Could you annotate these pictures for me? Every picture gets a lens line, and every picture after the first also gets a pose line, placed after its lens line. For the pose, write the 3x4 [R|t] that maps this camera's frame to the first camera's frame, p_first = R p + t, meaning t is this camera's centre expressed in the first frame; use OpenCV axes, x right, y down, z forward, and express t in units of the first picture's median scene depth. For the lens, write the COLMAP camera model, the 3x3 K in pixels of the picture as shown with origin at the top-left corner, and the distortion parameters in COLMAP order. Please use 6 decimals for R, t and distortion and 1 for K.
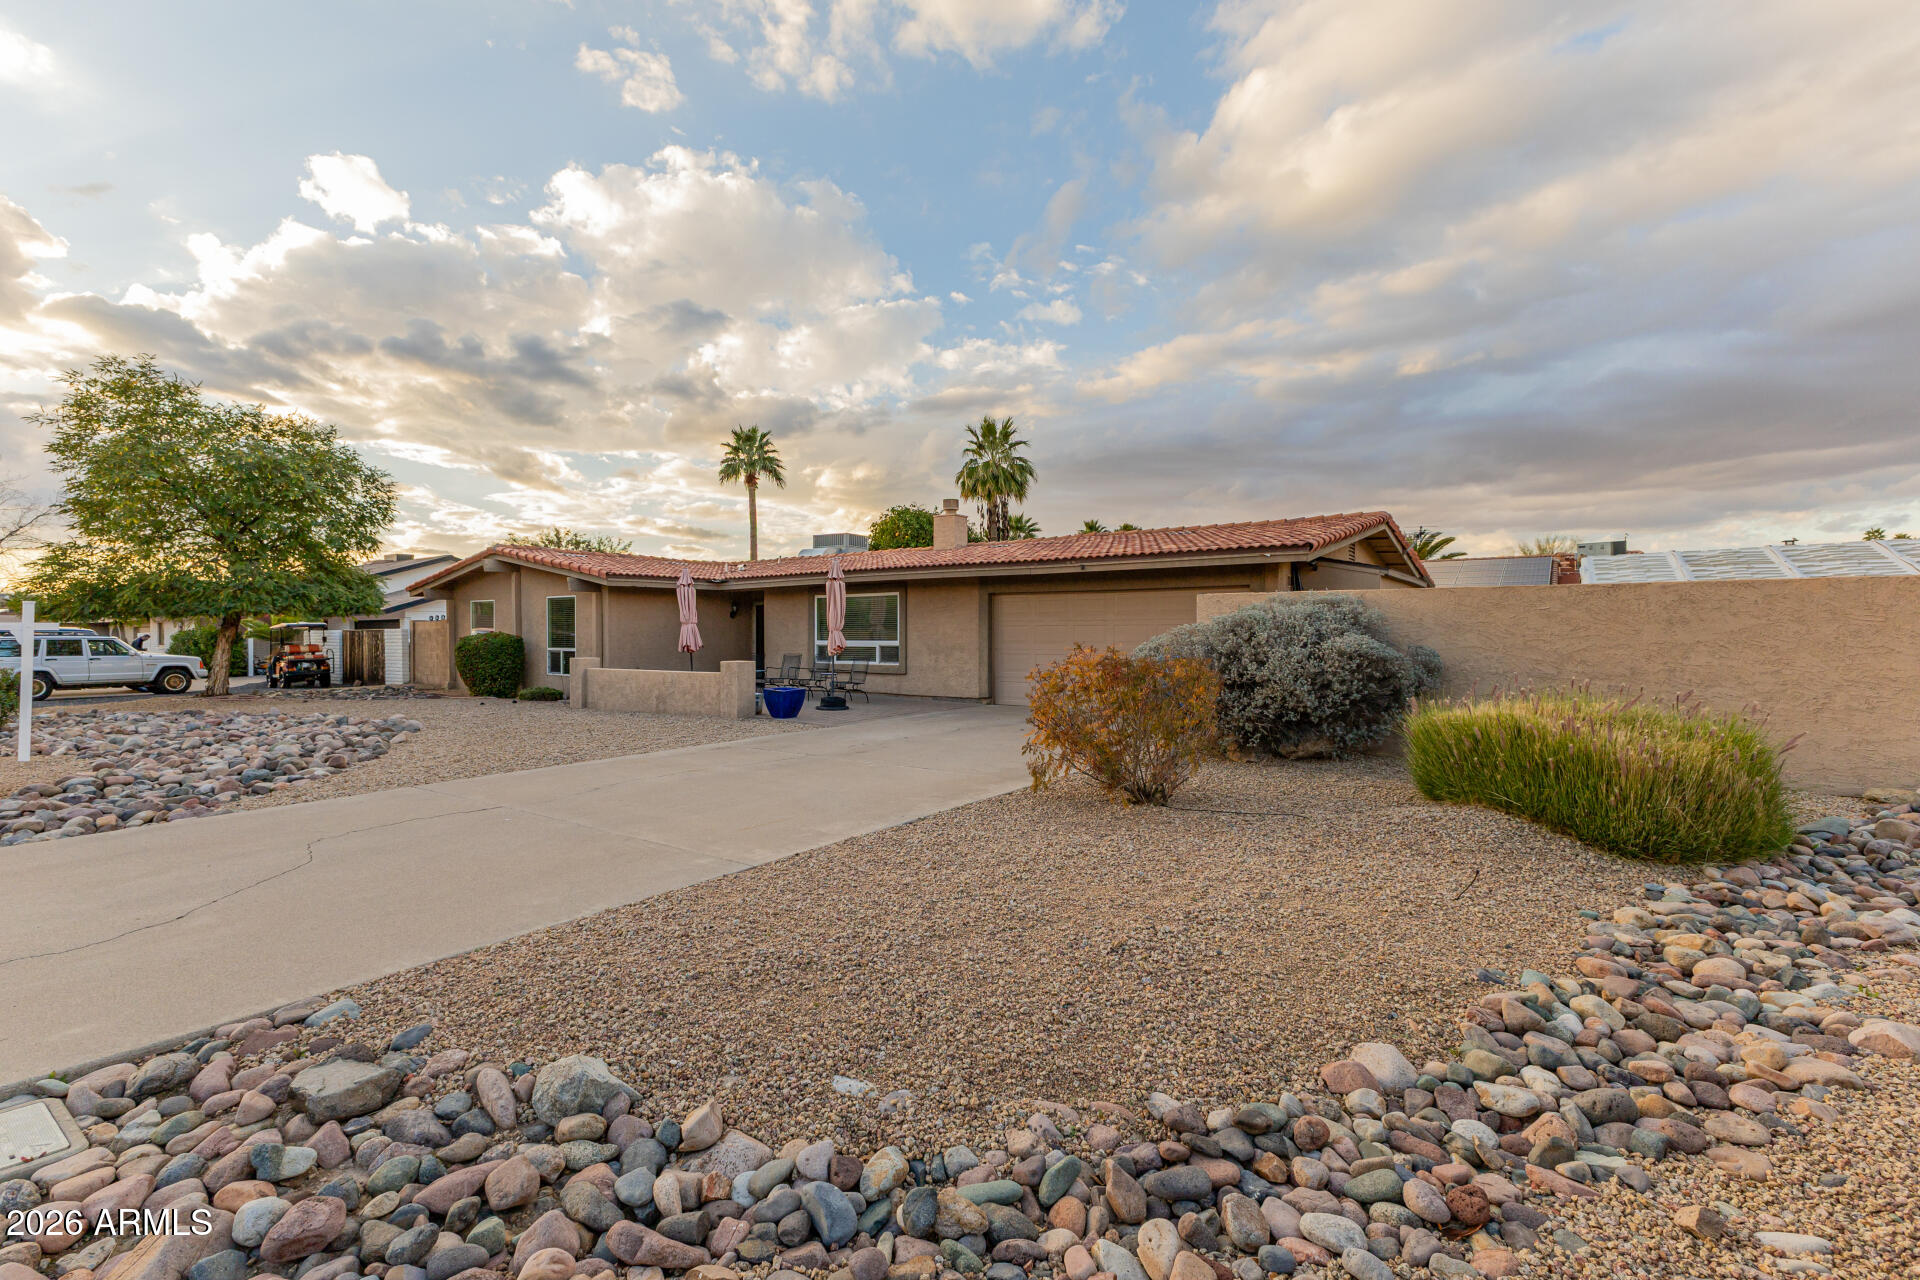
lens RADIAL K [[861.7, 0, 929.8], [0, 861.7, 635.9], [0, 0, 1]] dist [0.002137, 0.000188]
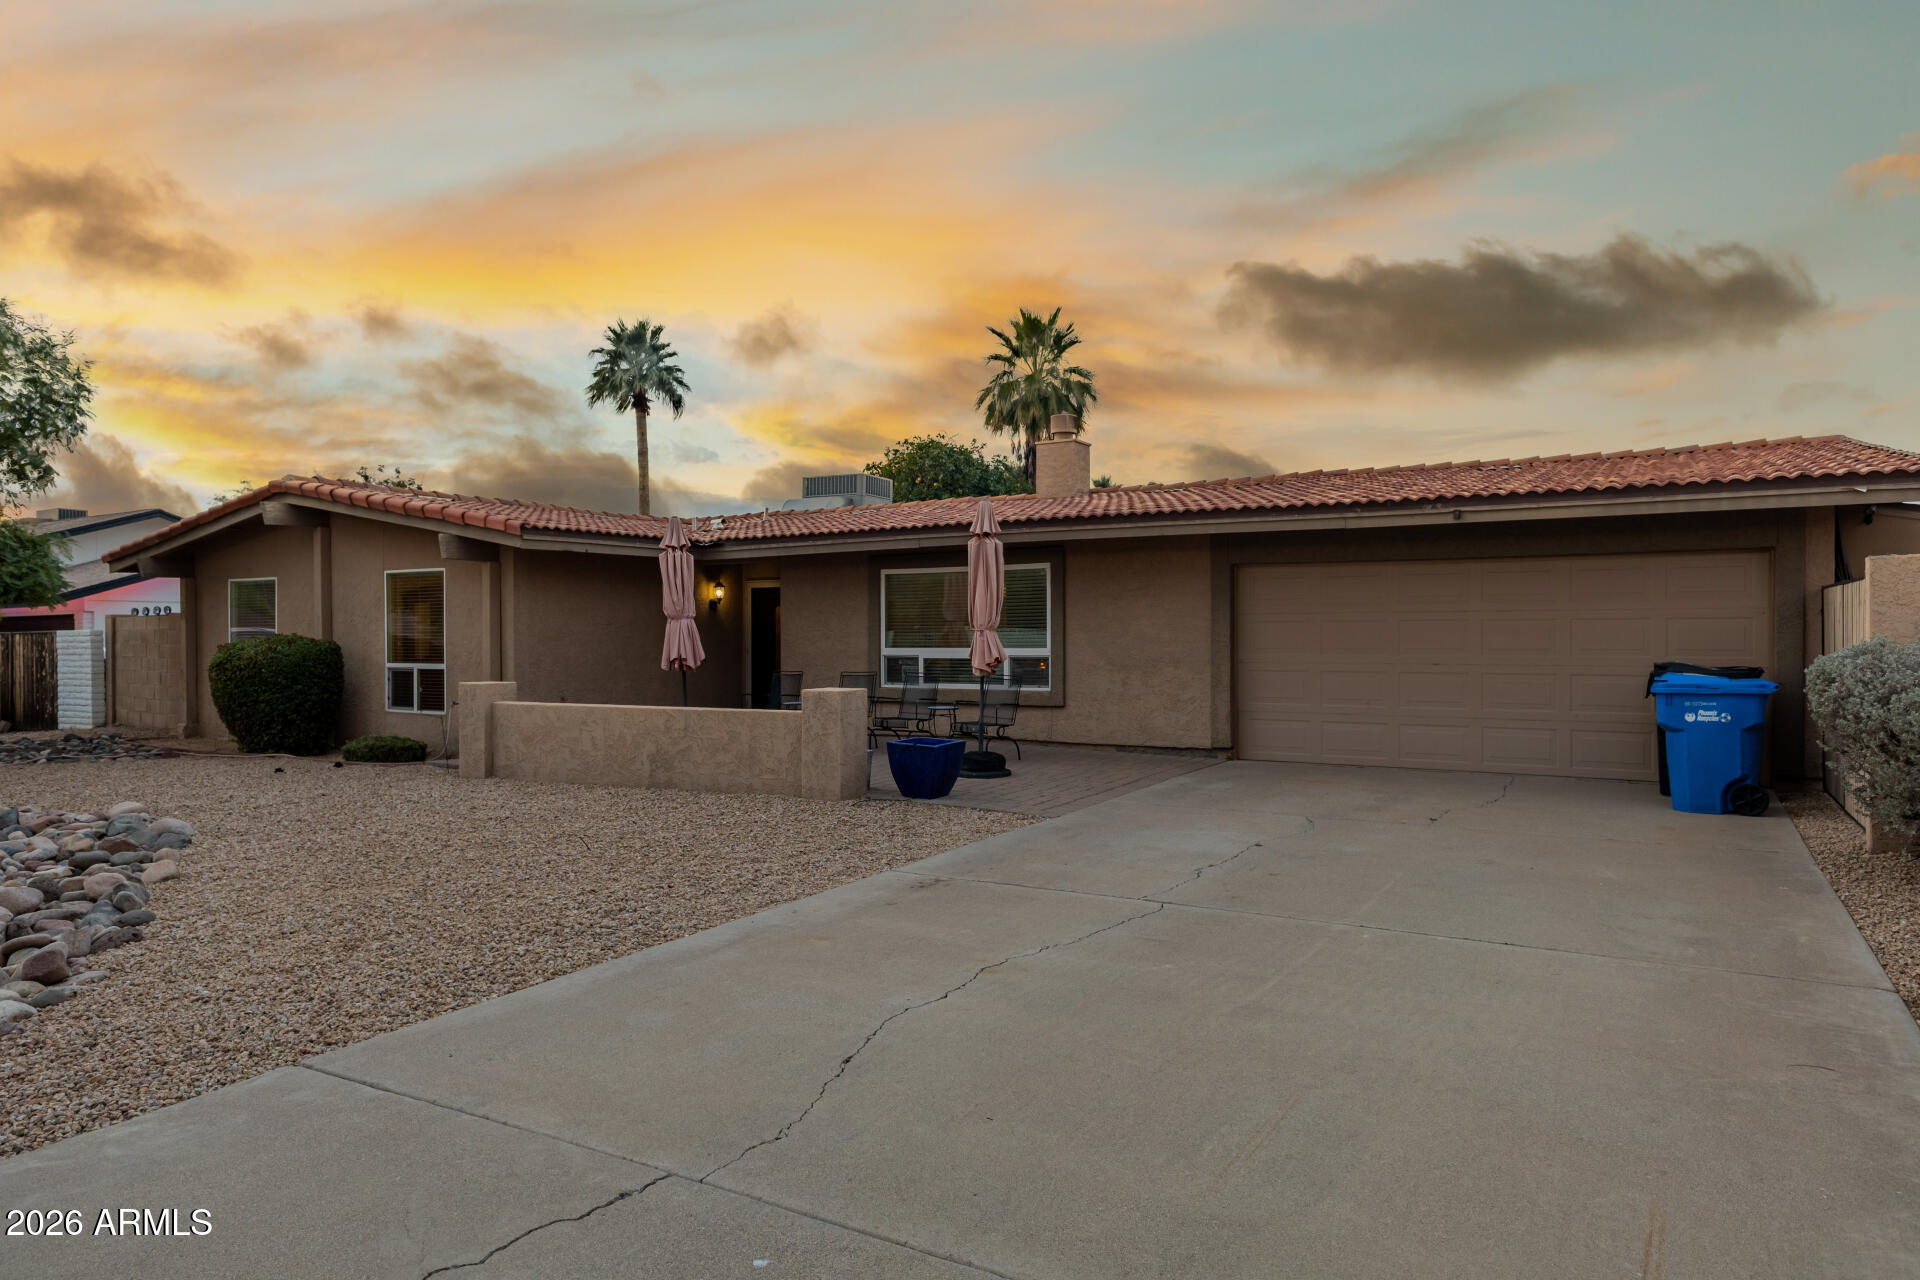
lens RADIAL K [[1184.2, 0, 961.0], [0, 1184.2, 641.0], [0, 0, 1]] dist [0.013330, -0.006255]
pose [[0.994178, -0.002841, 0.107717, -0.158278], [0.002738, 0.999996, 0.001112, -0.000310], [-0.107720, -0.000811, 0.994181, 0.199757]]
